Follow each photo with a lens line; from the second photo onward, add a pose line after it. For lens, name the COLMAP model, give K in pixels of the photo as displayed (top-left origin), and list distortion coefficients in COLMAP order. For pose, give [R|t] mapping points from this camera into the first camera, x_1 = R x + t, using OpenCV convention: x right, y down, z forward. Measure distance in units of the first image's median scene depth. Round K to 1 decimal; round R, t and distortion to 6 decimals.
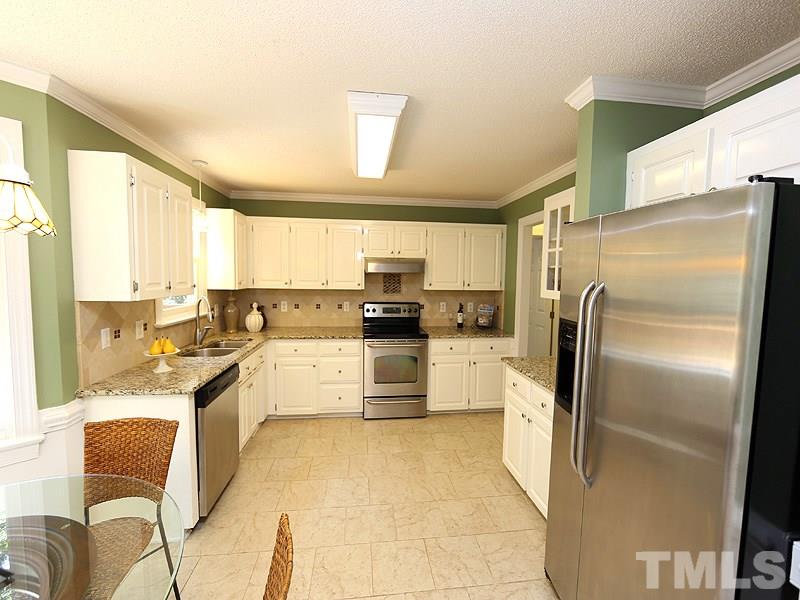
lens RADIAL K [[323.0, 0, 396.5], [0, 323.0, 291.9], [0, 0, 1]] dist [-0.001017, 0.000446]
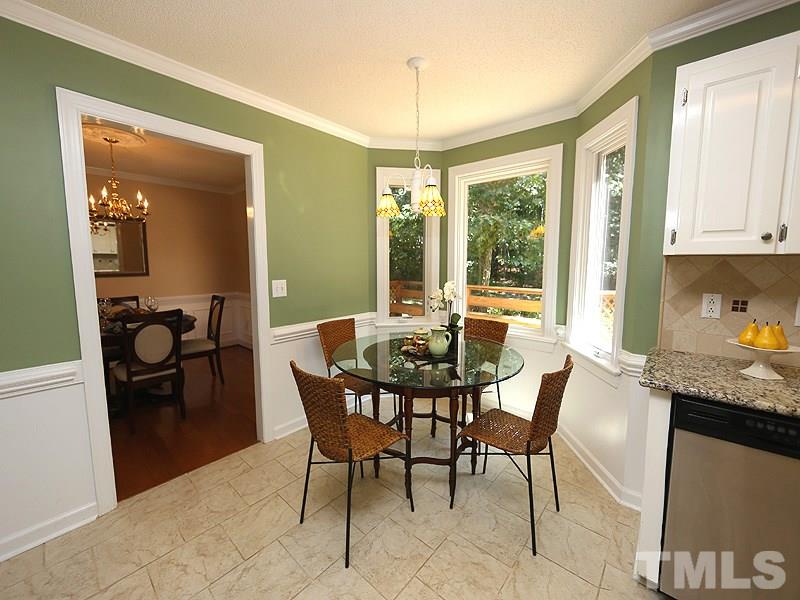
lens RADIAL K [[315.3, 0, 401.3], [0, 315.3, 294.5], [0, 0, 1]] dist [-0.001463, 0.000290]
pose [[-0.733125, 0.052907, -0.678033, 0.156591], [-0.050443, 0.989993, 0.131791, 0.044311], [0.678220, 0.130821, -0.723120, 0.878382]]
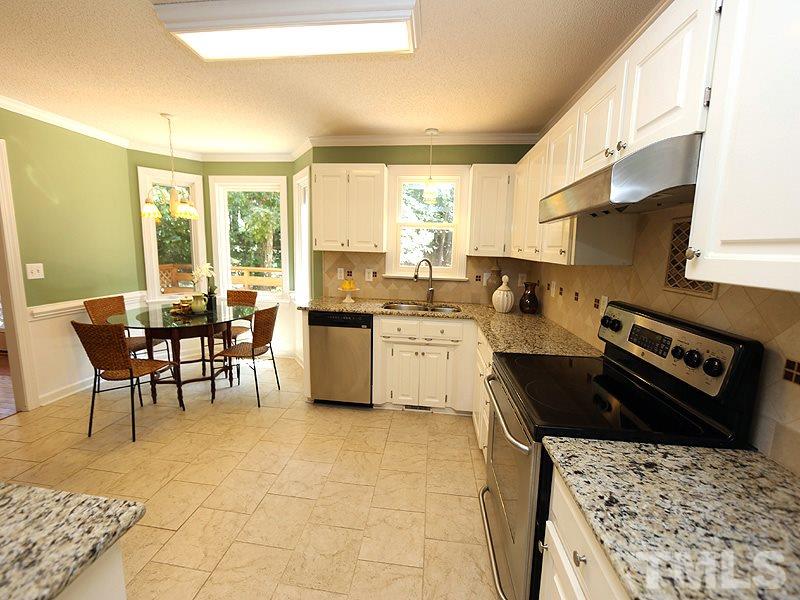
lens RADIAL K [[323.0, 0, 396.5], [0, 323.0, 291.9], [0, 0, 1]] dist [-0.001017, 0.000446]
pose [[-0.240699, 0.111972, -0.964119, 0.589251], [-0.084342, 0.987153, 0.135704, -0.017613], [0.966928, 0.113980, -0.228163, 1.428961]]
